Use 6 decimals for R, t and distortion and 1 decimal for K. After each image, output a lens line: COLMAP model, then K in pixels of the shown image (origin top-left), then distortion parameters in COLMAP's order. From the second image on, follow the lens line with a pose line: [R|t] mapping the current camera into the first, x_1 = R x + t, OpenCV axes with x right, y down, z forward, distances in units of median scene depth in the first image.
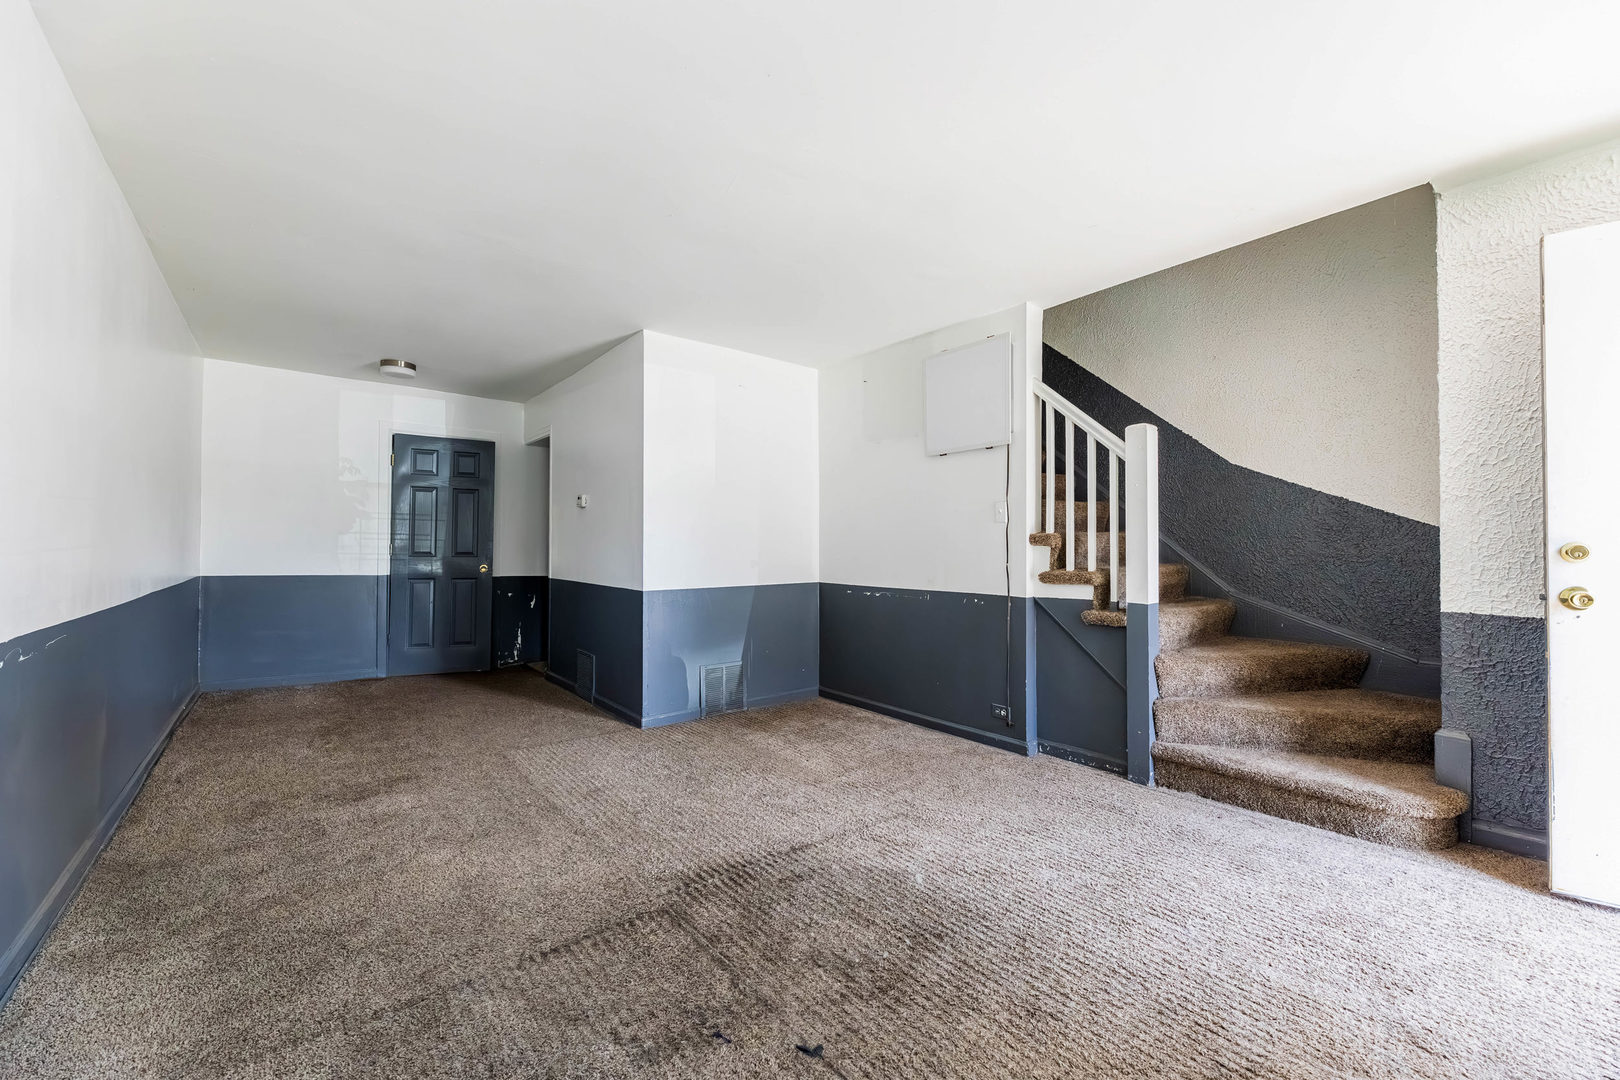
lens RADIAL K [[656.8, 0, 802.7], [0, 656.8, 542.3], [0, 0, 1]] dist [-0.000526, -0.000093]
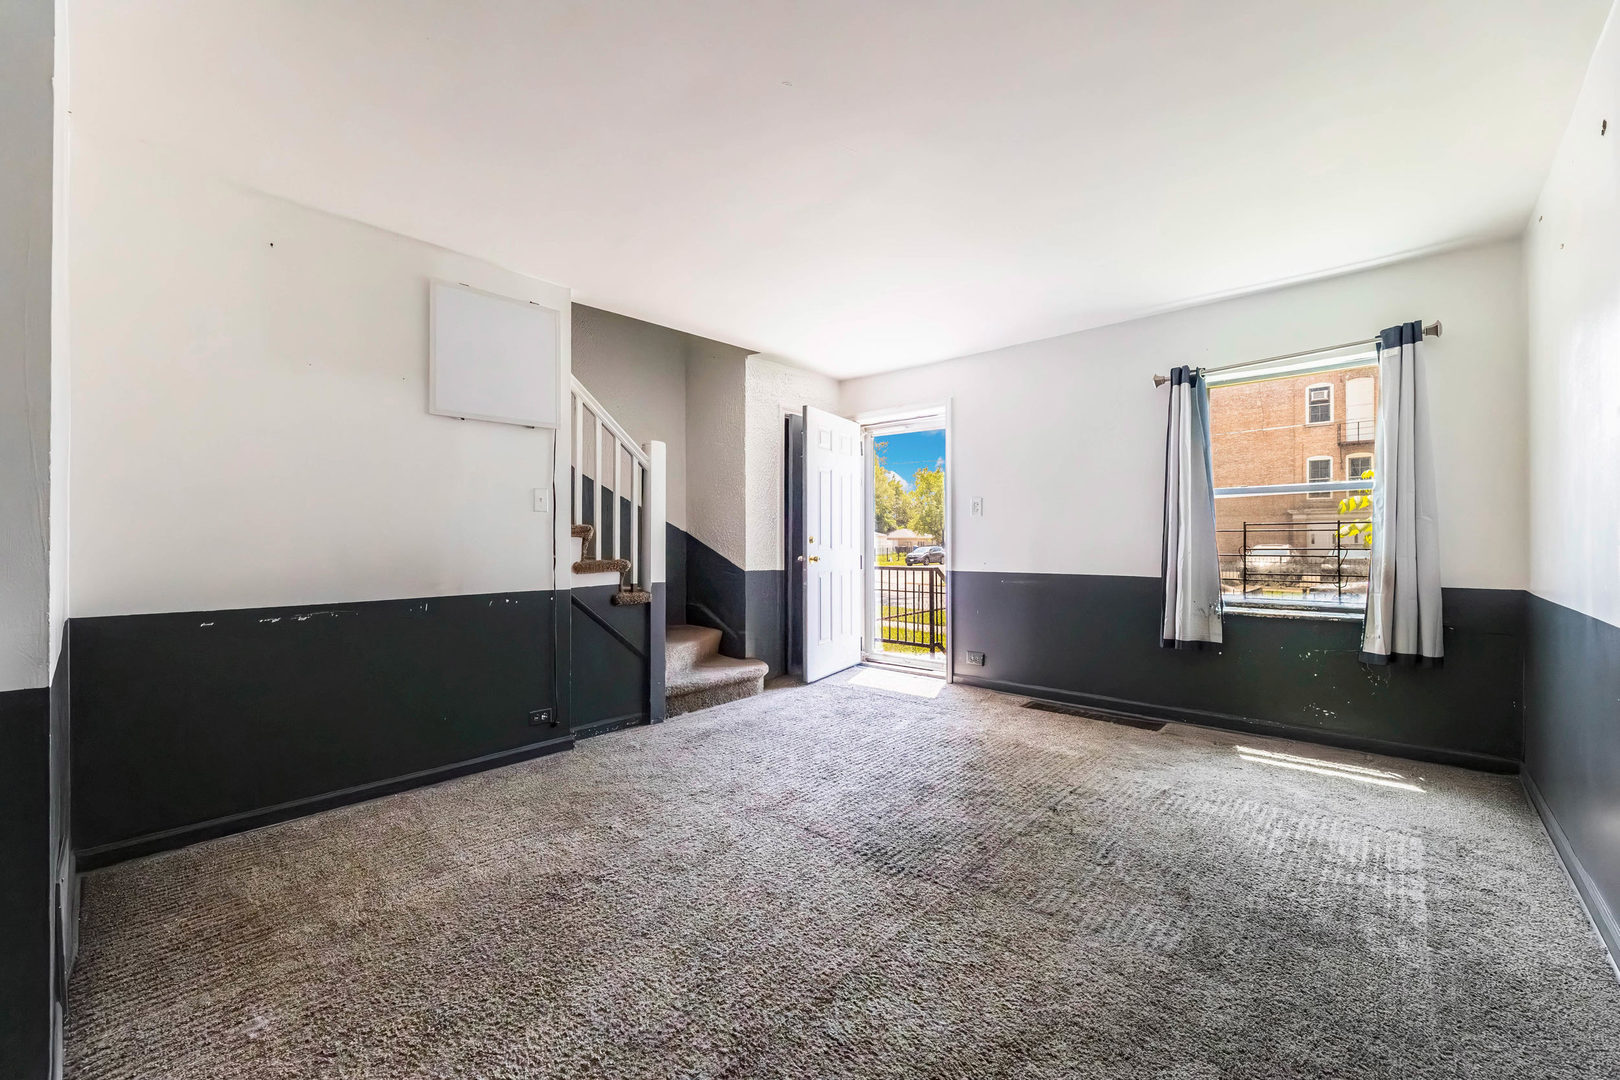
lens RADIAL K [[656.8, 0, 803.0], [0, 656.8, 539.5], [0, 0, 1]] dist [-0.000526, -0.000093]
pose [[-0.174351, -0.002256, 0.984681, -0.731552], [-0.008488, 0.999964, 0.000788, 0.005948], [-0.984647, -0.008220, -0.174364, 0.874166]]
